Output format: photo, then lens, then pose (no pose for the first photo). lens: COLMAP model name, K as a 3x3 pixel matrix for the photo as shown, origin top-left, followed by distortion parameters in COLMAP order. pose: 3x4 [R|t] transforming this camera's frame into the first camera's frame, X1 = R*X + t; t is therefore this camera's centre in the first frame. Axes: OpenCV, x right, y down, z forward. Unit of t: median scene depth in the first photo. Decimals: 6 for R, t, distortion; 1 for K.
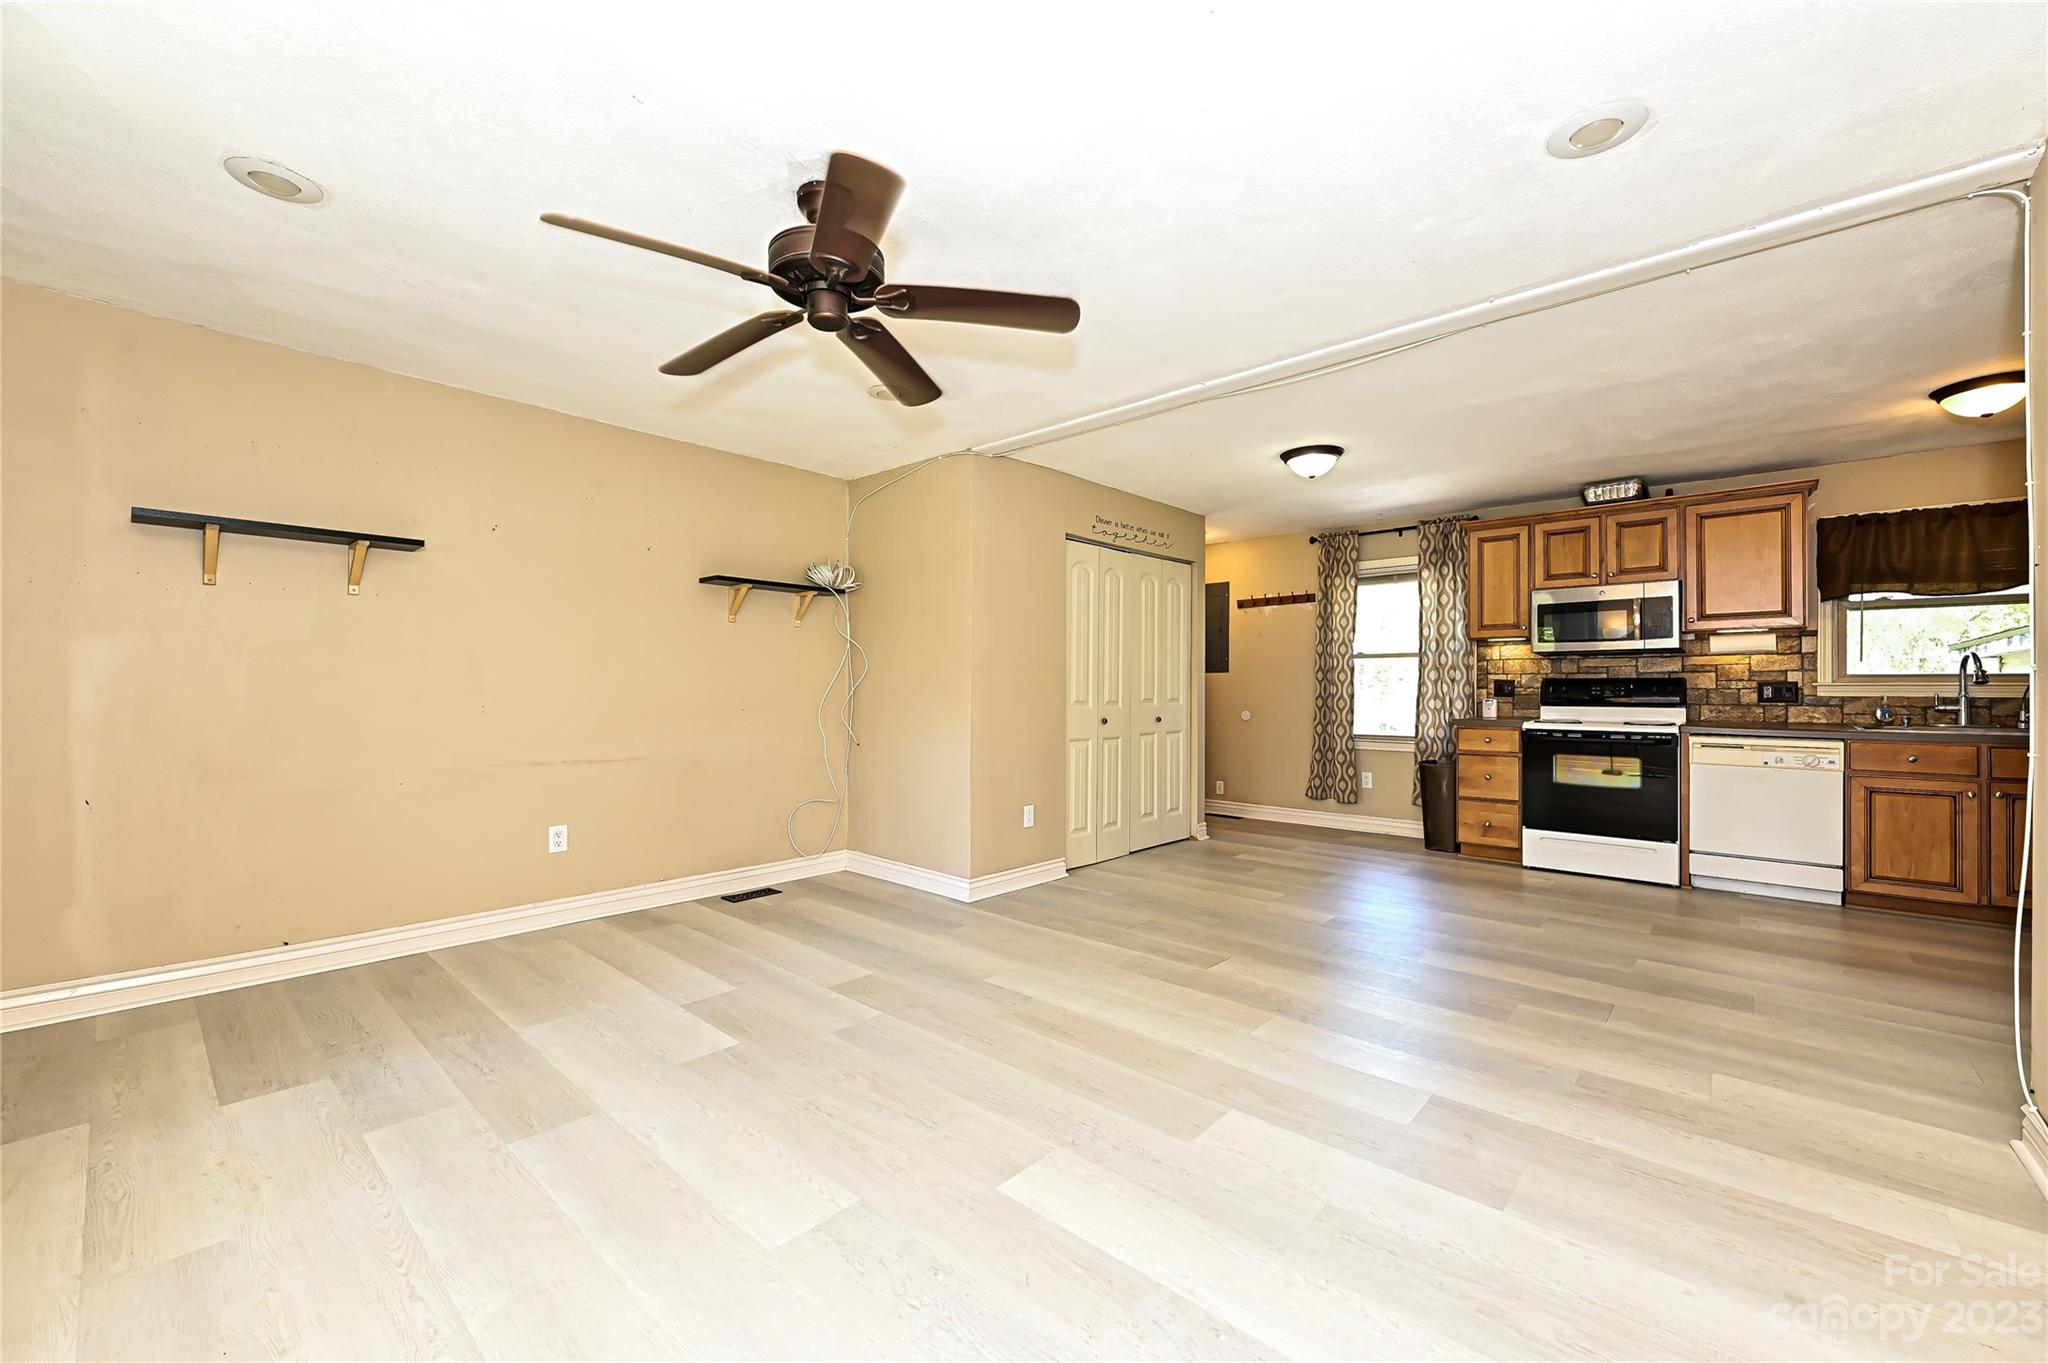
lens RADIAL K [[817.0, 0, 1019.2], [0, 817.0, 681.7], [0, 0, 1]] dist [-0.001004, 0.000868]
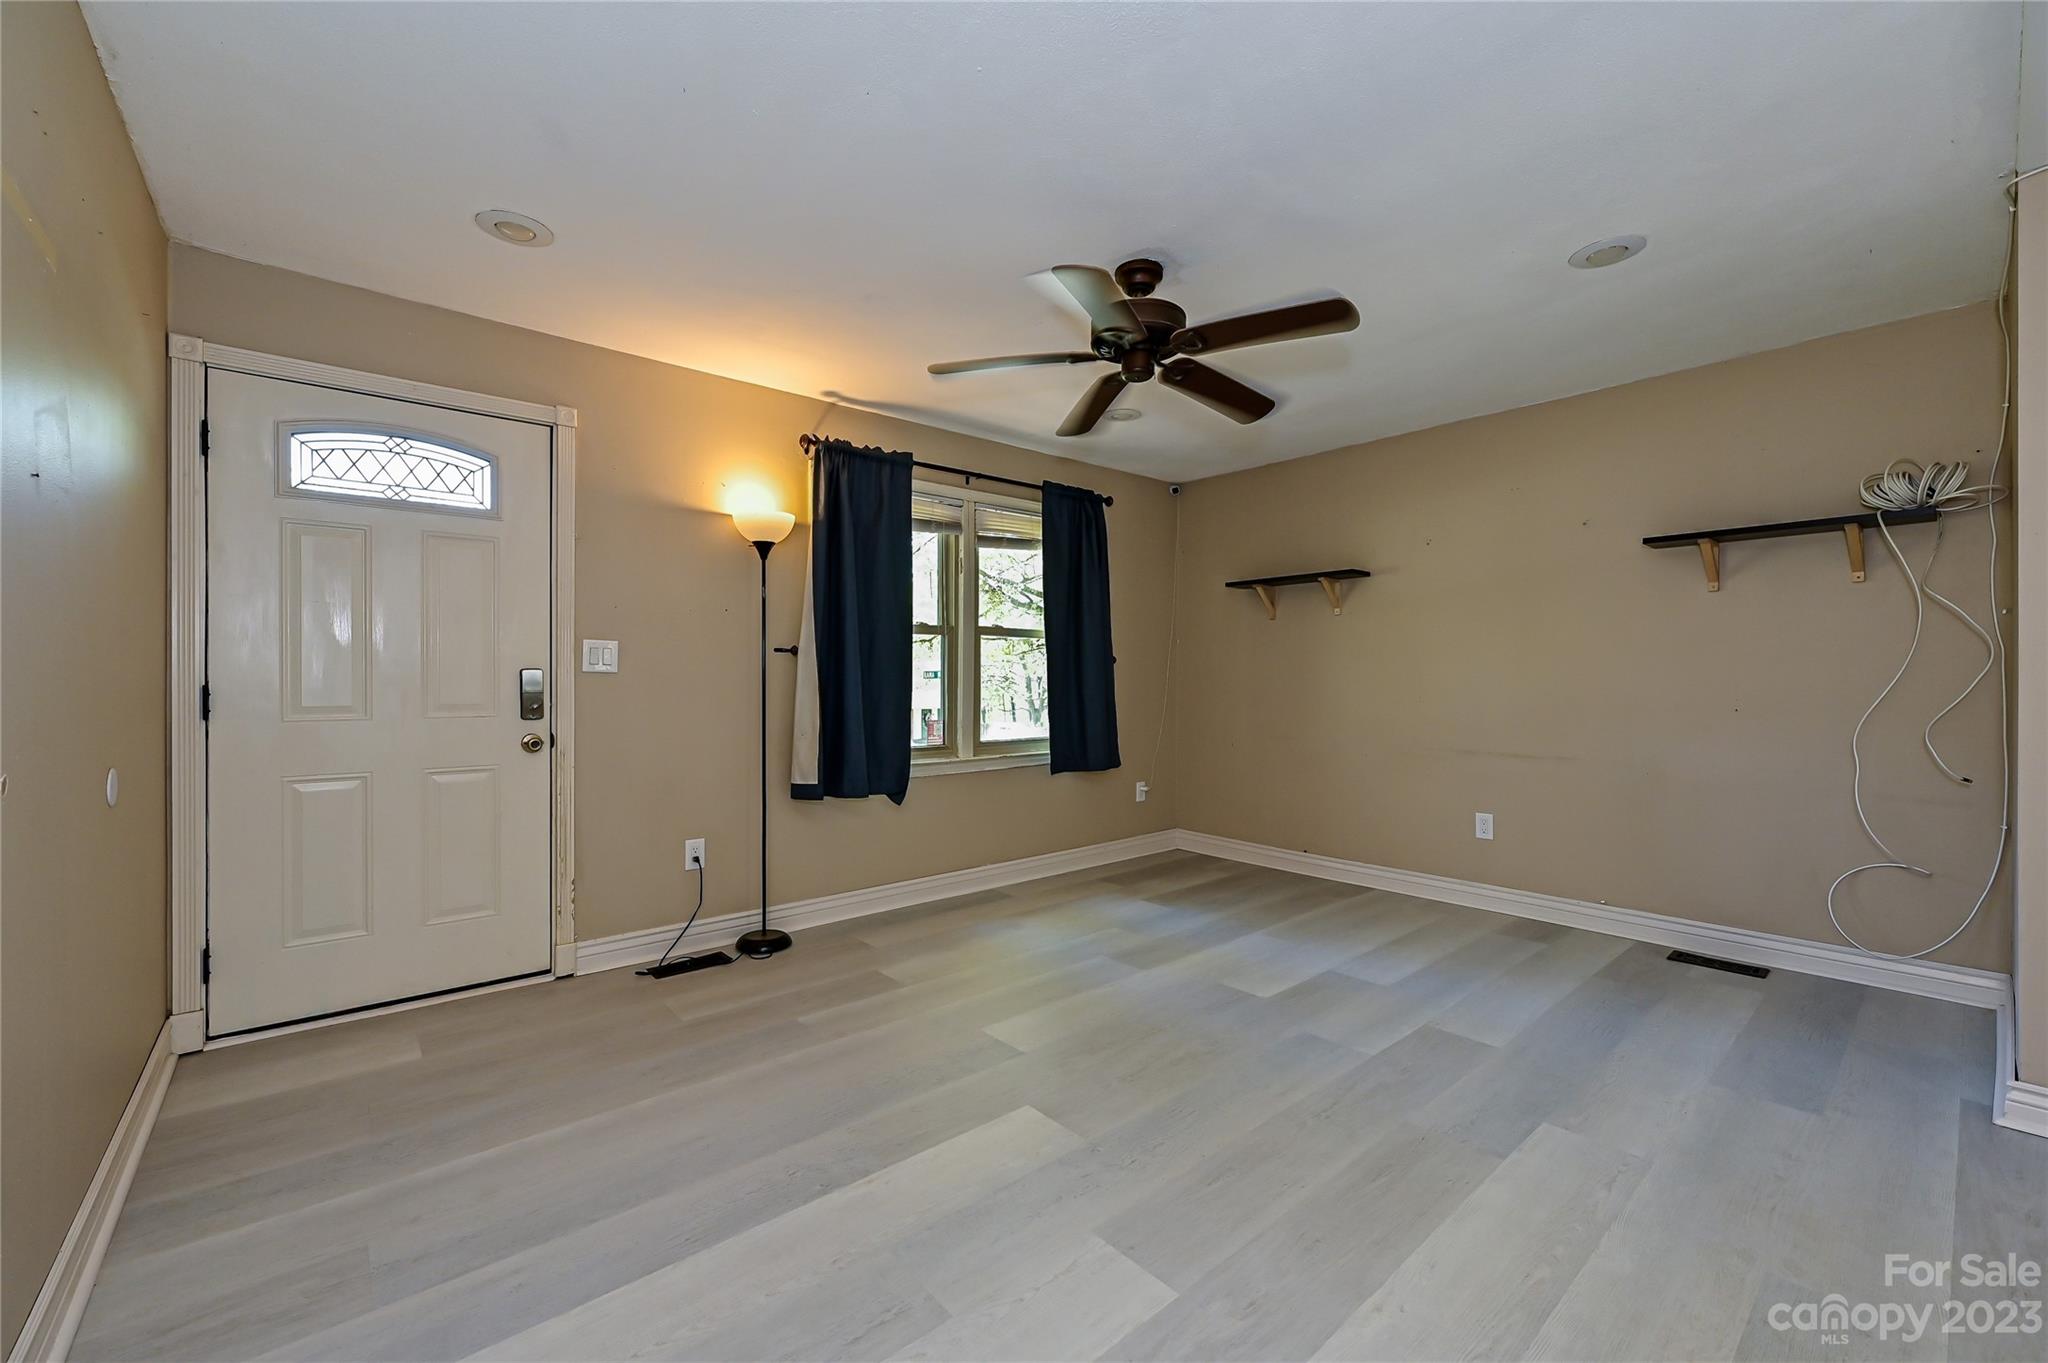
lens RADIAL K [[817.0, 0, 1019.2], [0, 817.0, 681.7], [0, 0, 1]] dist [-0.001004, 0.000868]
pose [[-0.129778, -0.003683, -0.991536, 0.429227], [0.009653, 0.999941, -0.004977, 0.005916], [0.991496, -0.010217, -0.129735, 0.430839]]
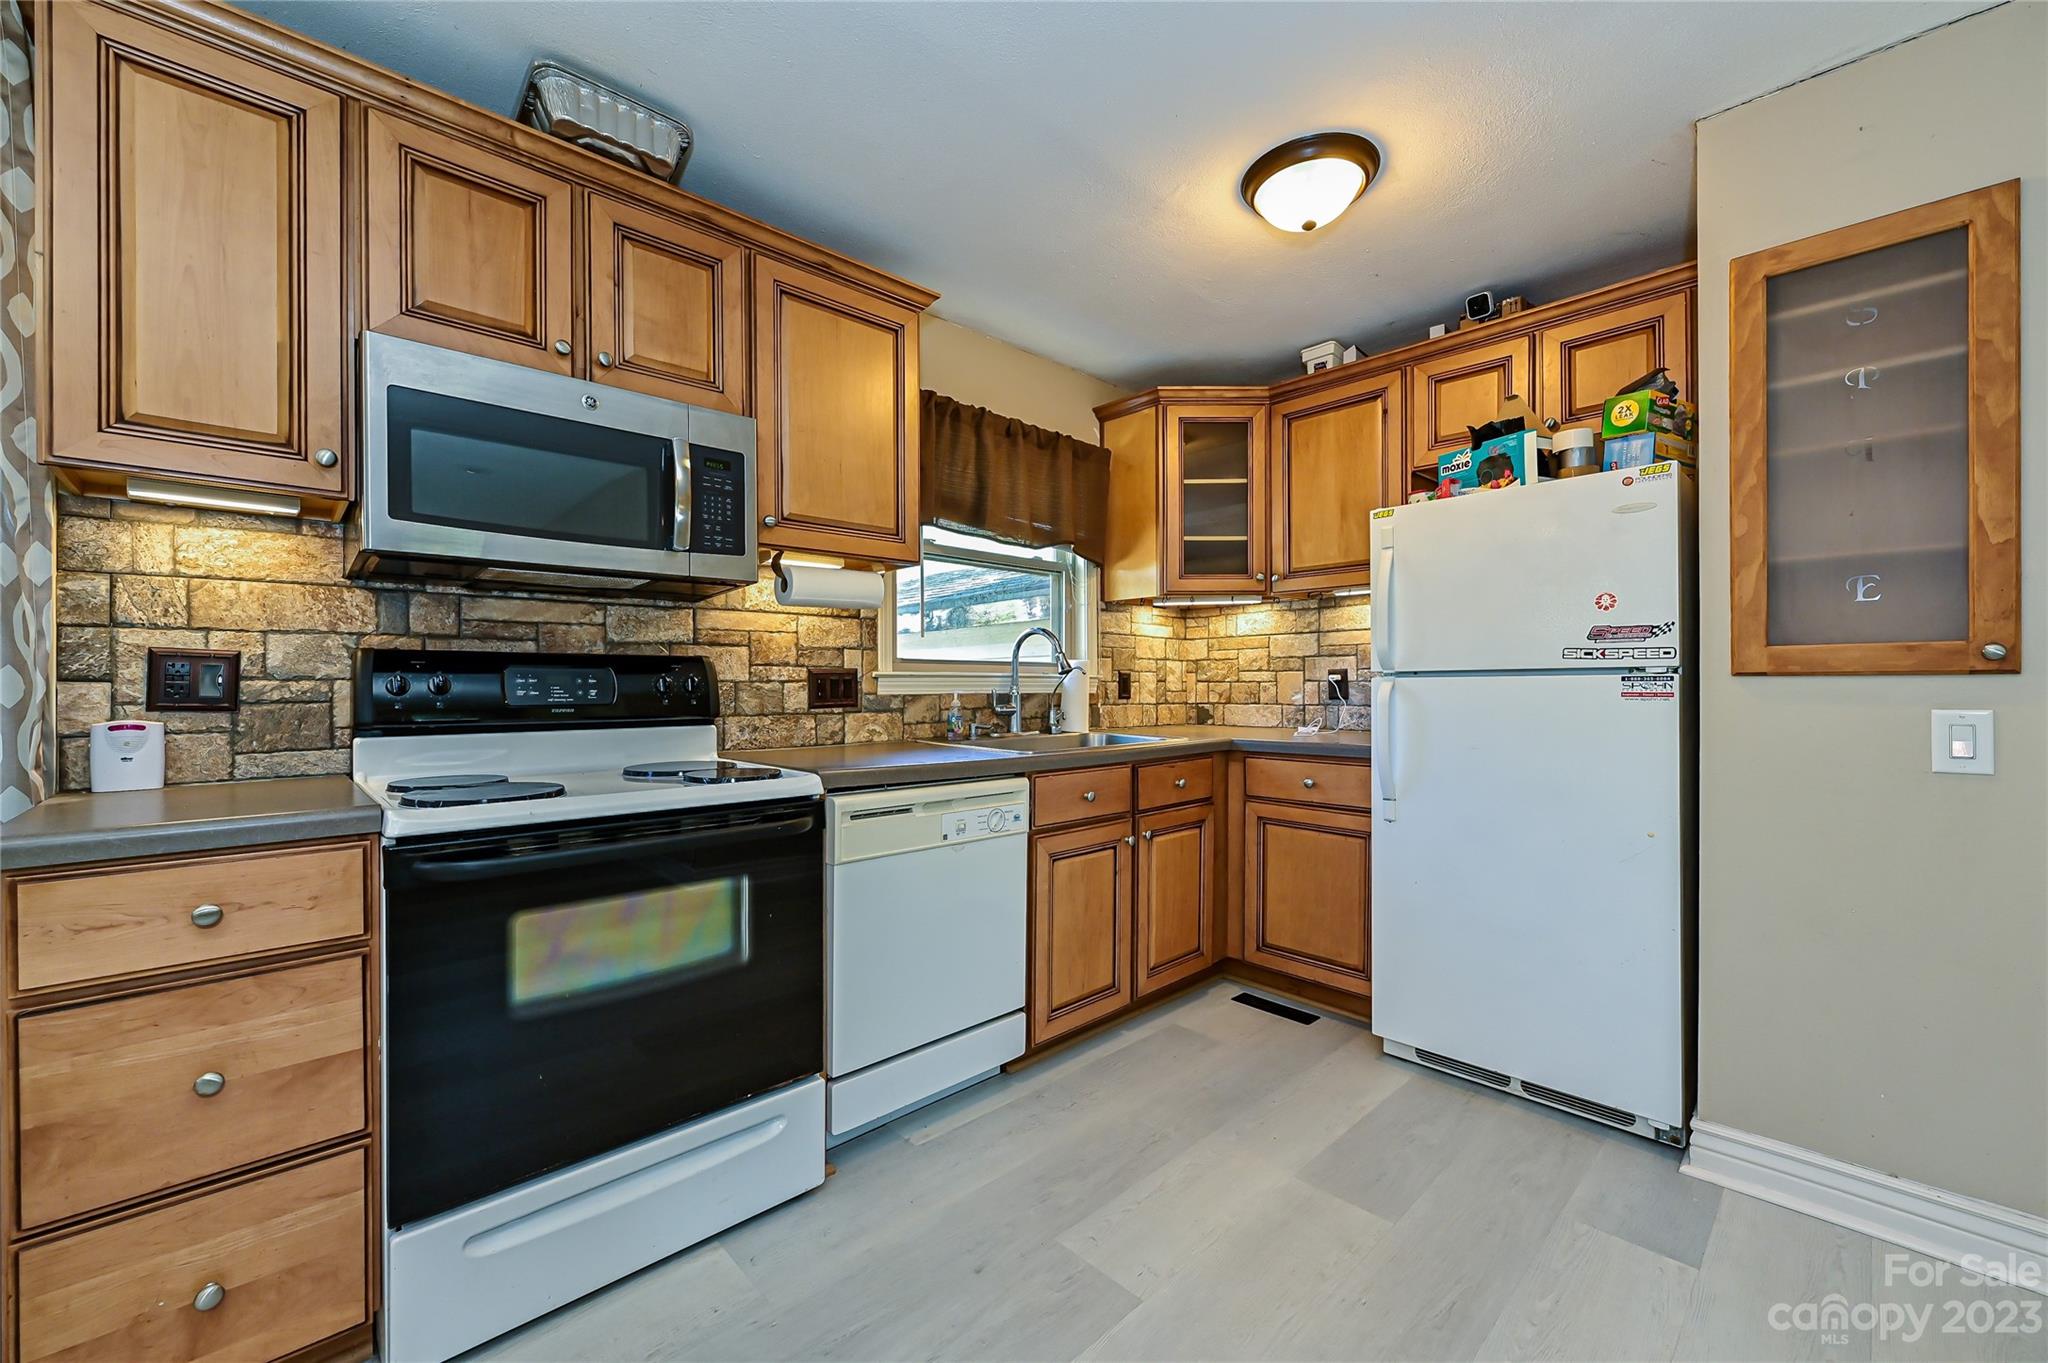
lens RADIAL K [[814.4, 0, 1020.4], [0, 814.4, 687.0], [0, 0, 1]] dist [0.000082, 0.000061]
pose [[0.076224, -0.002933, 0.997086, 0.398708], [-0.003431, 0.999989, 0.003204, 0.009880], [-0.997085, -0.003665, 0.076213, 0.821042]]
